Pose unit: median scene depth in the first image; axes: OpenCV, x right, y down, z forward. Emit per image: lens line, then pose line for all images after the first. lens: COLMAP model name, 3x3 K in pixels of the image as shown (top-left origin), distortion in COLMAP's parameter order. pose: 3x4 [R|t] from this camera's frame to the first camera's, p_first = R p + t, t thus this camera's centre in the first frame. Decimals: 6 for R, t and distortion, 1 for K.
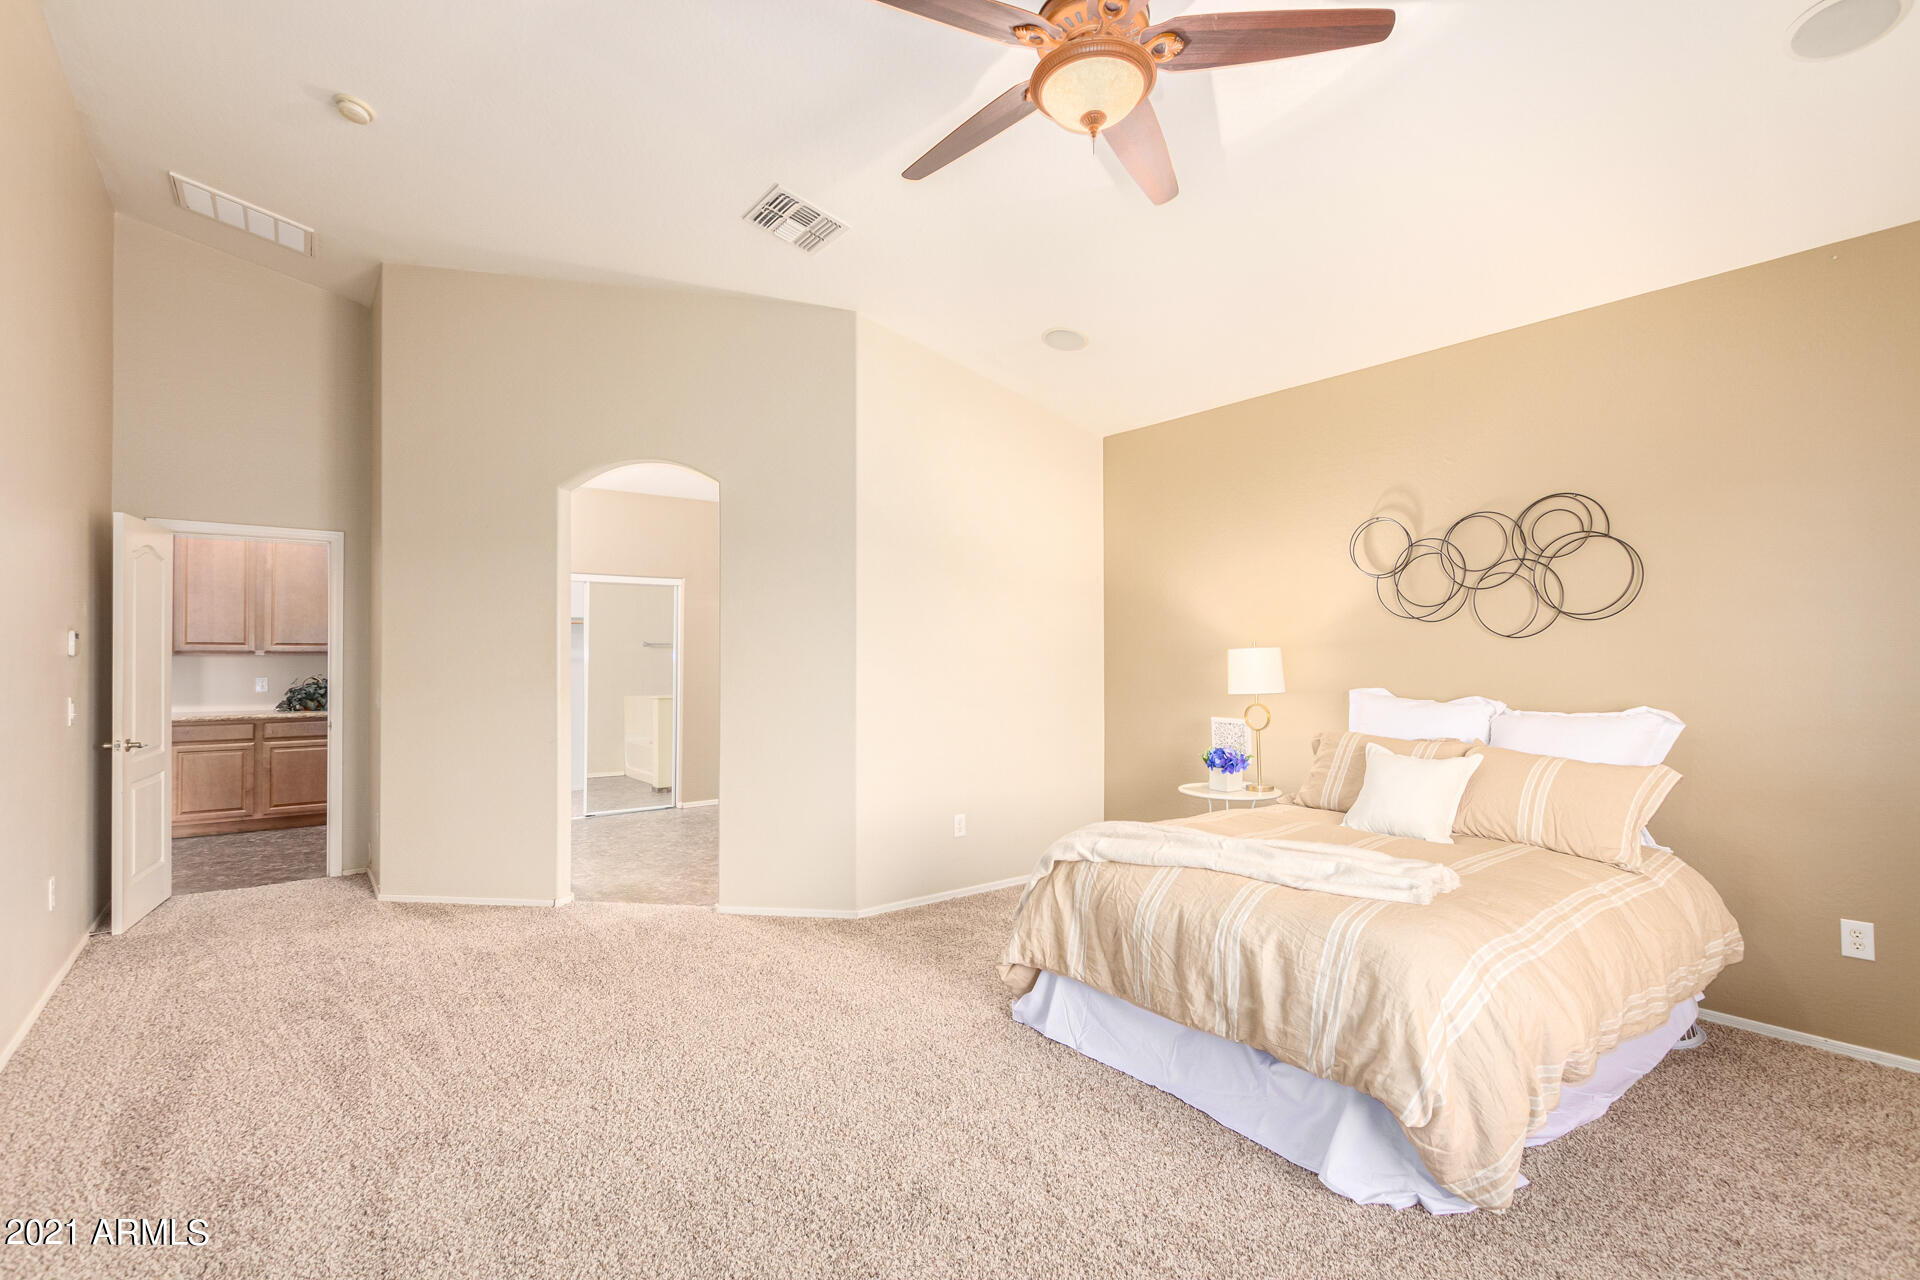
lens RADIAL K [[882.2, 0, 959.1], [0, 882.2, 647.6], [0, 0, 1]] dist [0.007554, -0.003599]
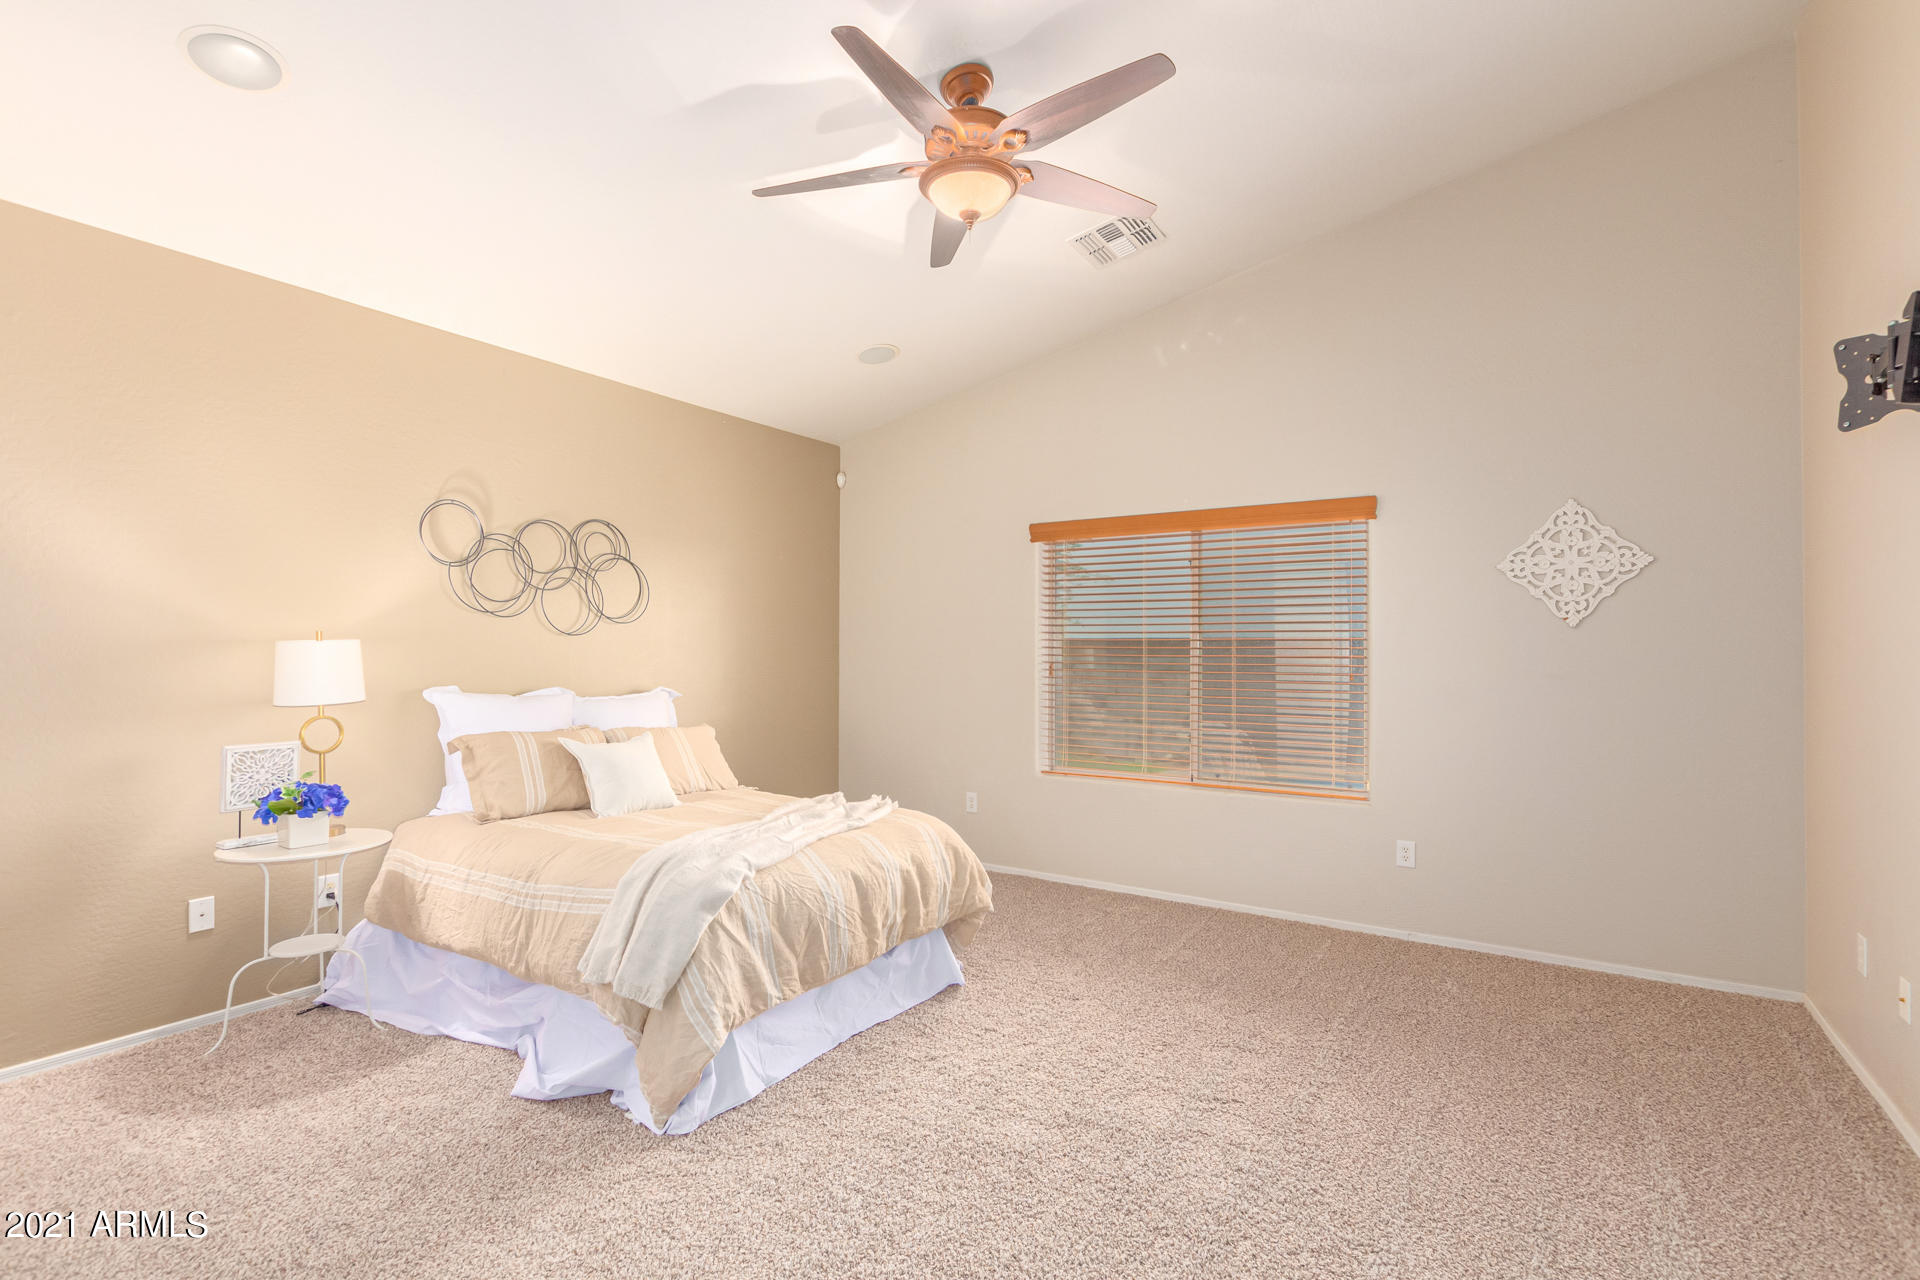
lens RADIAL K [[882.2, 0, 958.6], [0, 882.2, 646.3], [0, 0, 1]] dist [0.007554, -0.003599]
pose [[-0.325894, 0.004478, 0.945396, -0.632141], [-0.012581, 0.999880, -0.009073, 0.007398], [-0.945322, -0.014851, -0.325799, 0.891104]]
